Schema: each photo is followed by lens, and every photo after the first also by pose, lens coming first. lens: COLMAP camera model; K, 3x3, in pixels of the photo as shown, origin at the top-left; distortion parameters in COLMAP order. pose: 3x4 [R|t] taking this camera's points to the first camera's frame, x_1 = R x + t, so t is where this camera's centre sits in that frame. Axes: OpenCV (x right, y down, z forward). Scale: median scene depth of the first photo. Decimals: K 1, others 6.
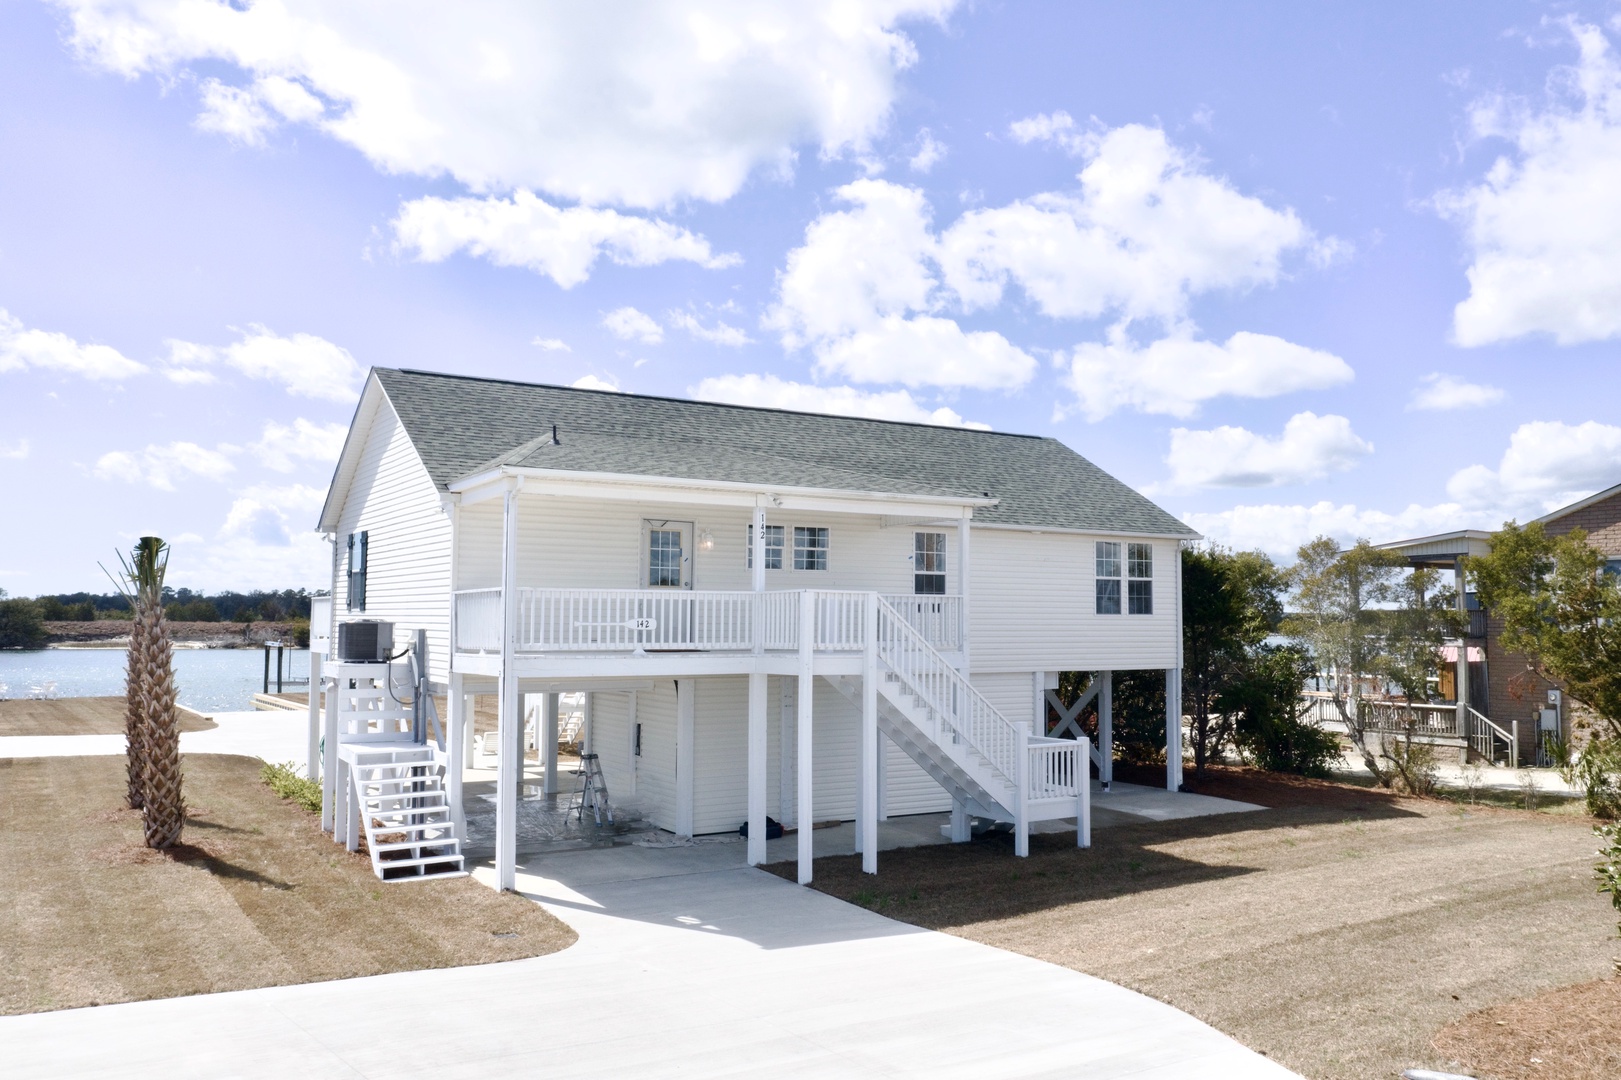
lens RADIAL K [[1294.9, 0, 812.0], [0, 1294.9, 571.8], [0, 0, 1]] dist [-0.030926, -0.000721]
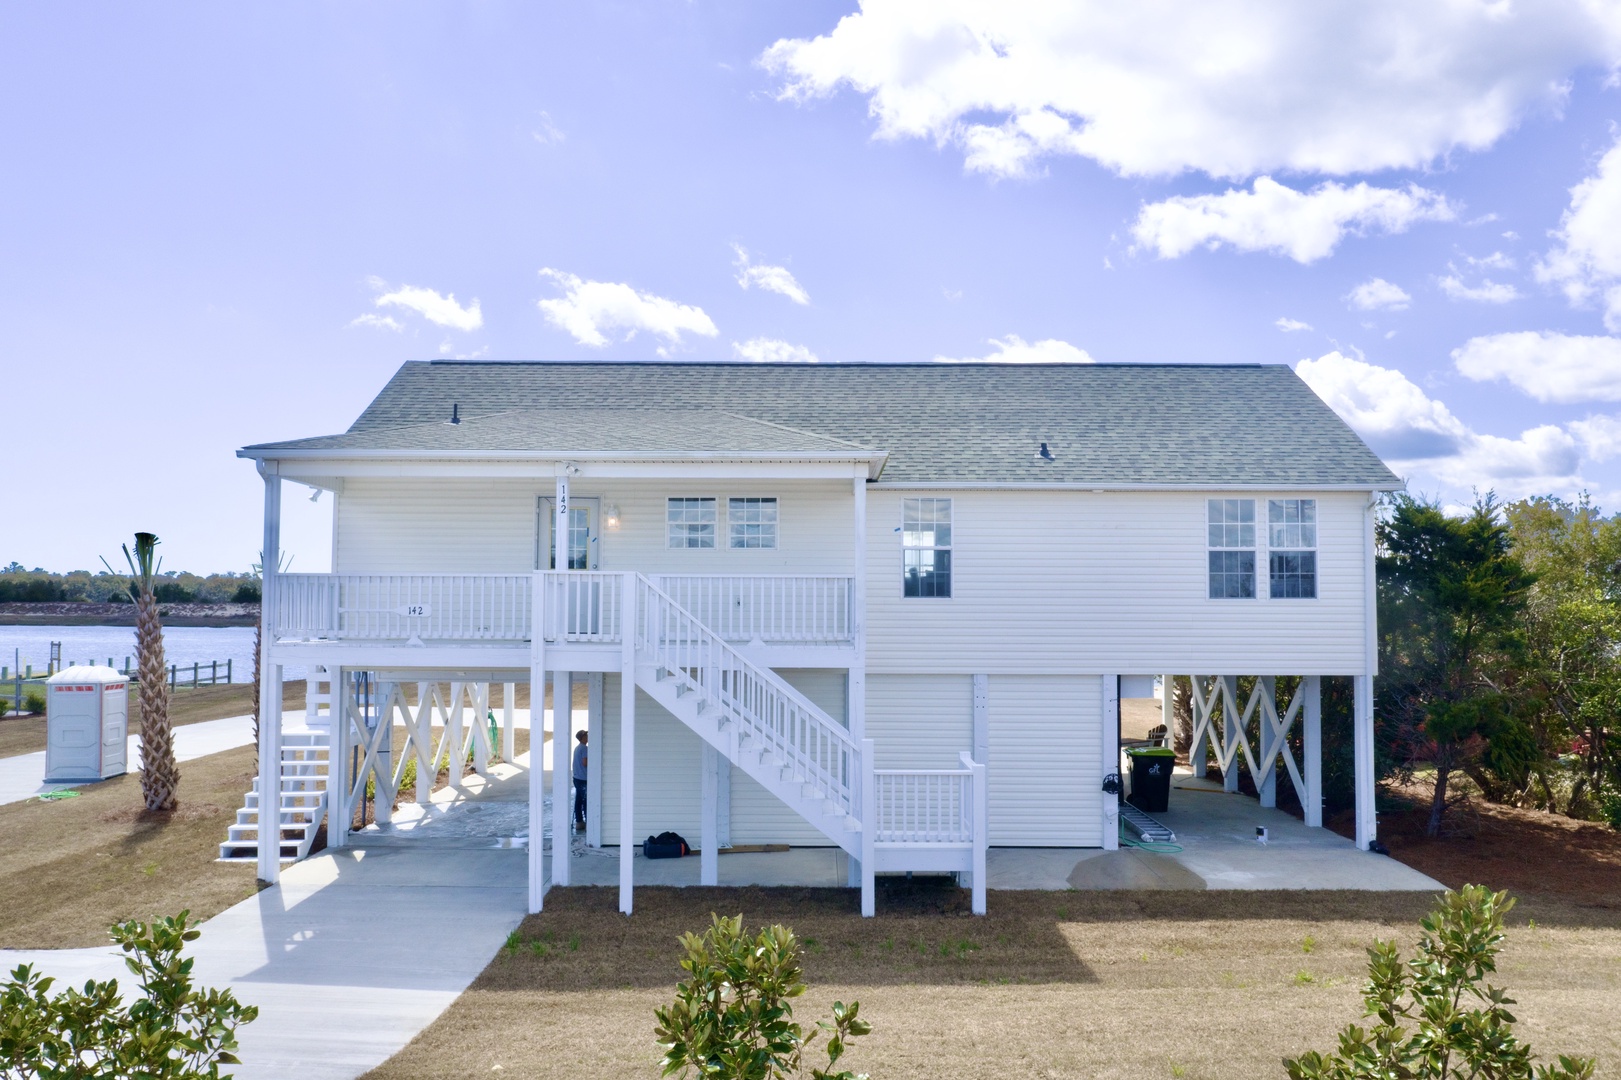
lens RADIAL K [[1279.4, 0, 810.5], [0, 1279.4, 540.0], [0, 0, 1]] dist [-0.020330, 0.000790]
pose [[0.851025, -0.027369, -0.524411, 0.501704], [0.018850, 0.999589, -0.021580, 0.013160], [0.524787, 0.008480, 0.851191, 0.316793]]
